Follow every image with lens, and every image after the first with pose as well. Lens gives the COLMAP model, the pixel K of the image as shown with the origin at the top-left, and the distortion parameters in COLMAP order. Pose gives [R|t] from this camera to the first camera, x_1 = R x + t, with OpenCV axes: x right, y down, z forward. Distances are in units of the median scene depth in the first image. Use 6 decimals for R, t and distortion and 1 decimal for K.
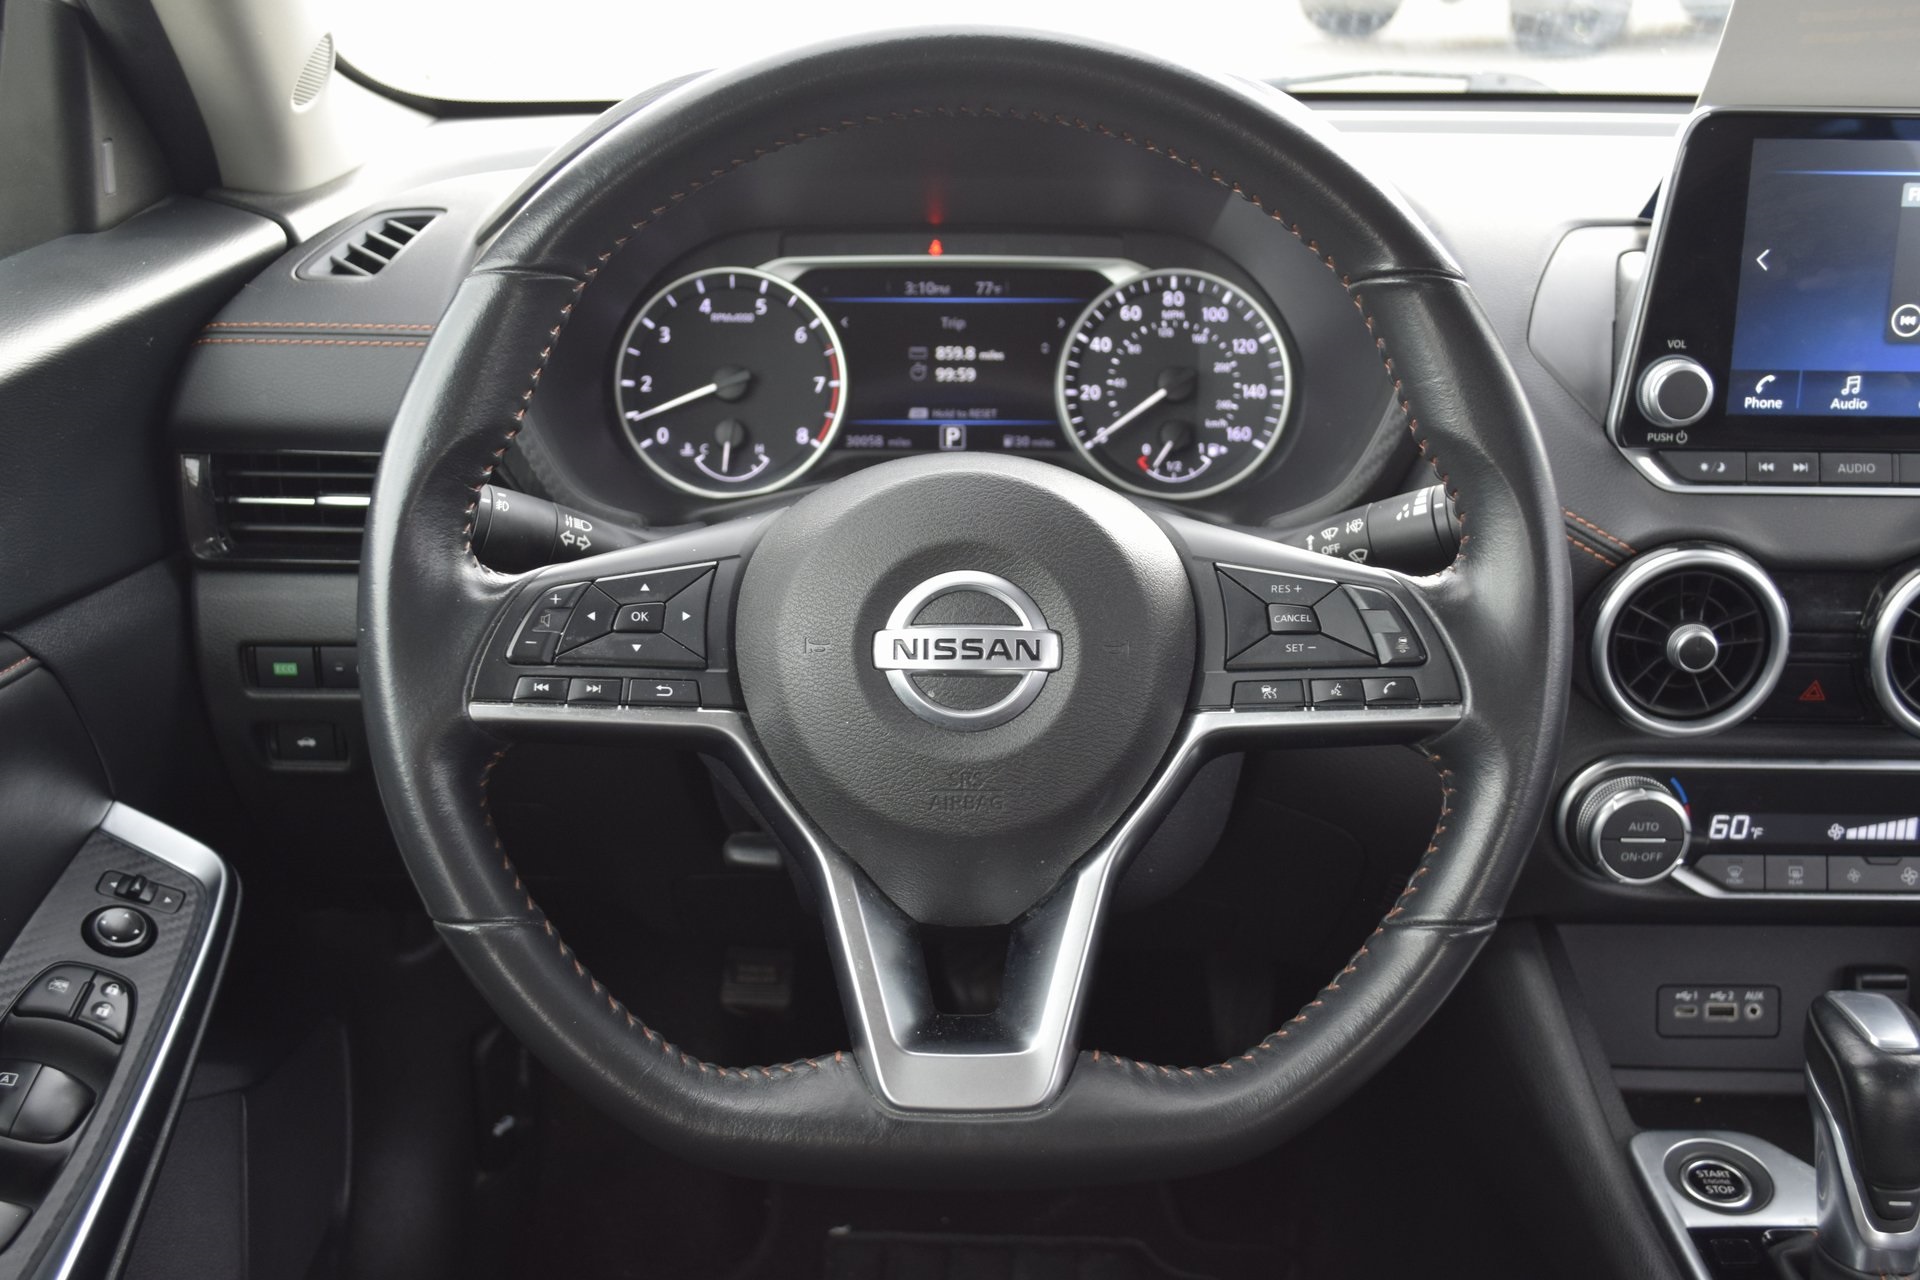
lens RADIAL K [[1998.3, 0, 960.0], [0, 1998.3, 640.0], [0, 0, 1]] dist [-0.008514, 0.000574]
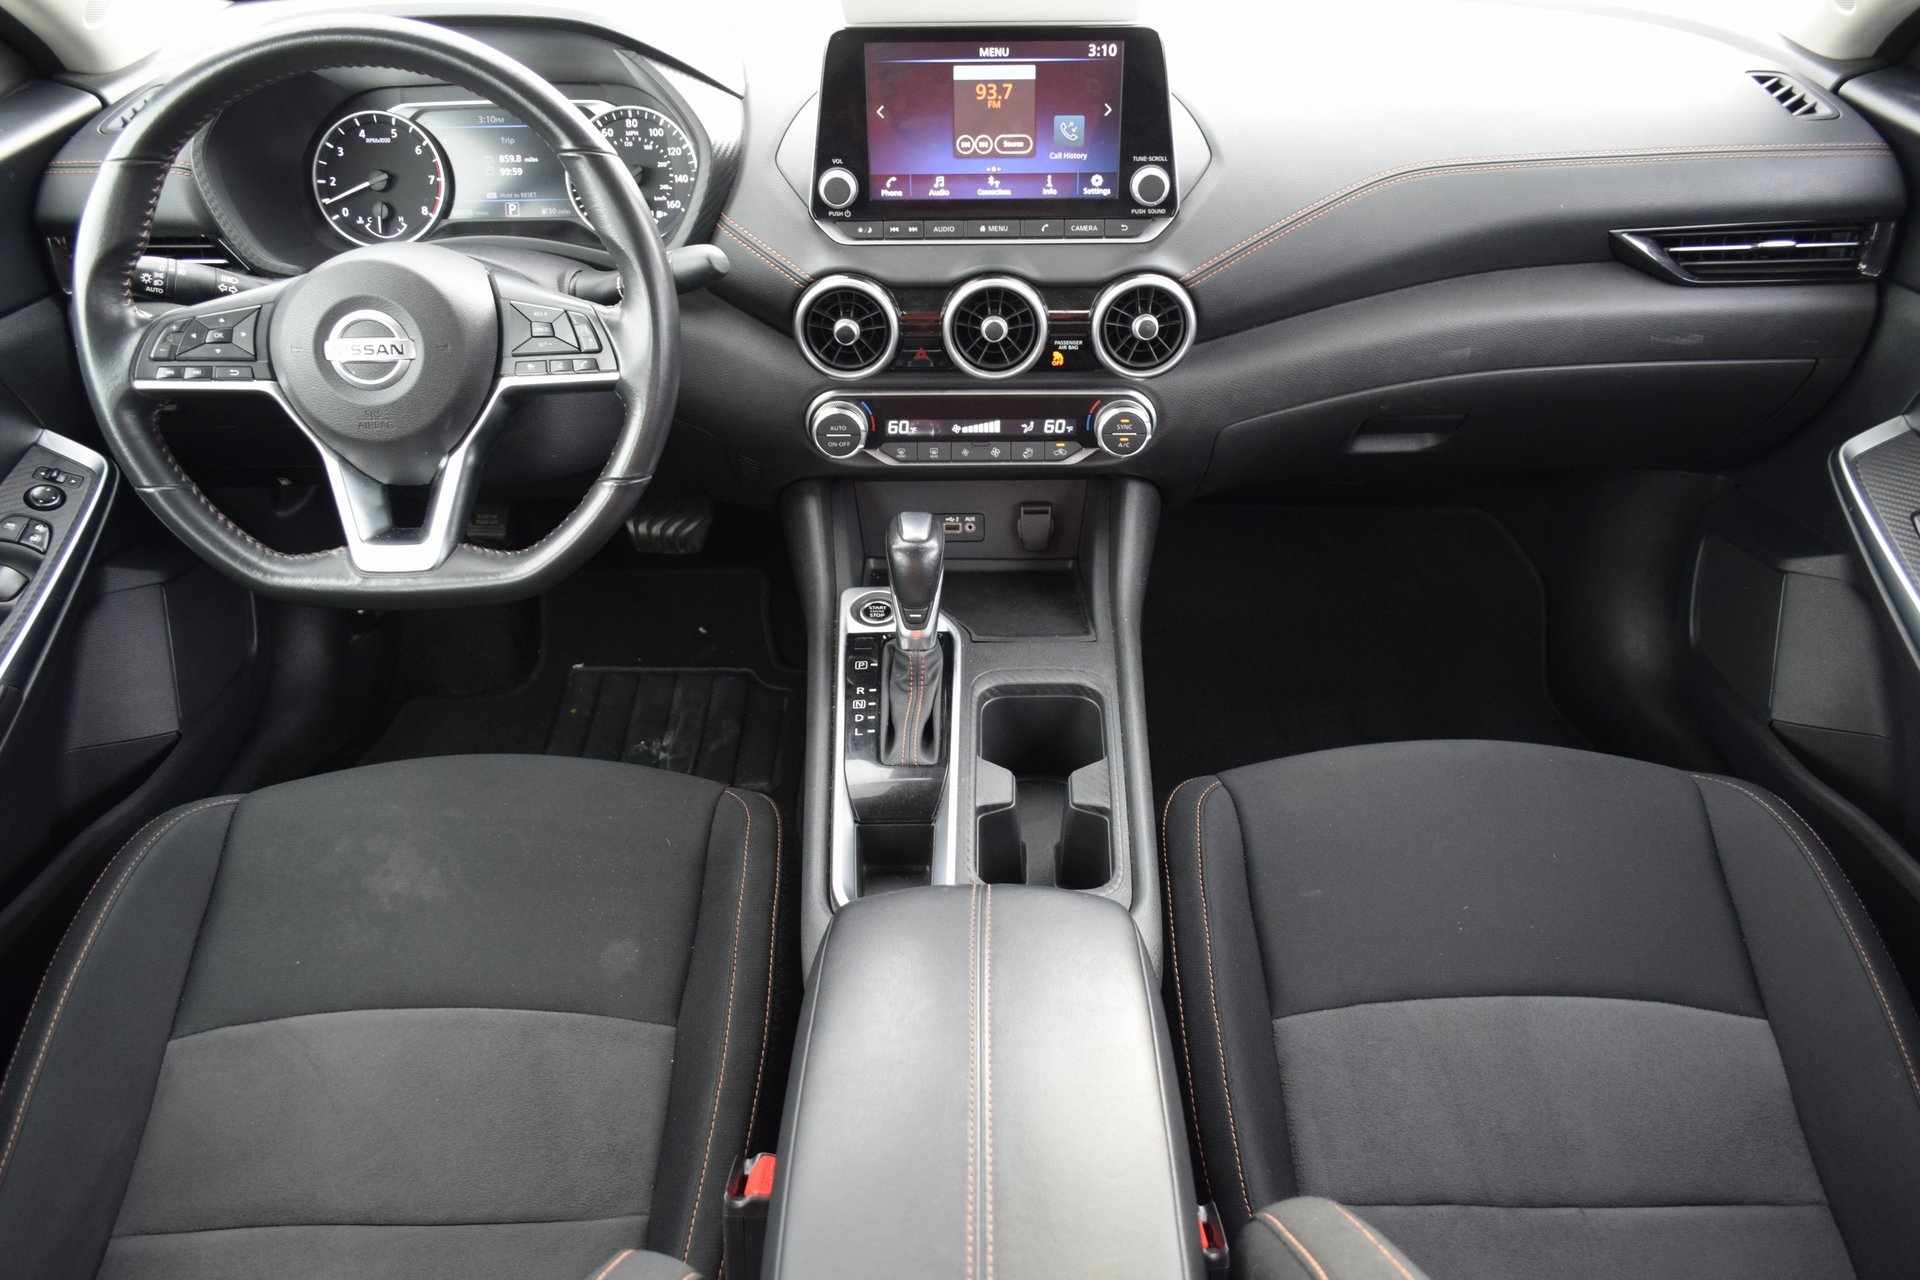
lens RADIAL K [[1496.3, 0, 960.0], [0, 1496.3, 640.0], [0, 0, 1]] dist [-0.001128, -0.000962]
pose [[0.999743, -0.015965, -0.016124, 0.469187], [0.019293, 0.972116, 0.233706, -0.039317], [0.011944, -0.233957, 0.972174, -0.411491]]
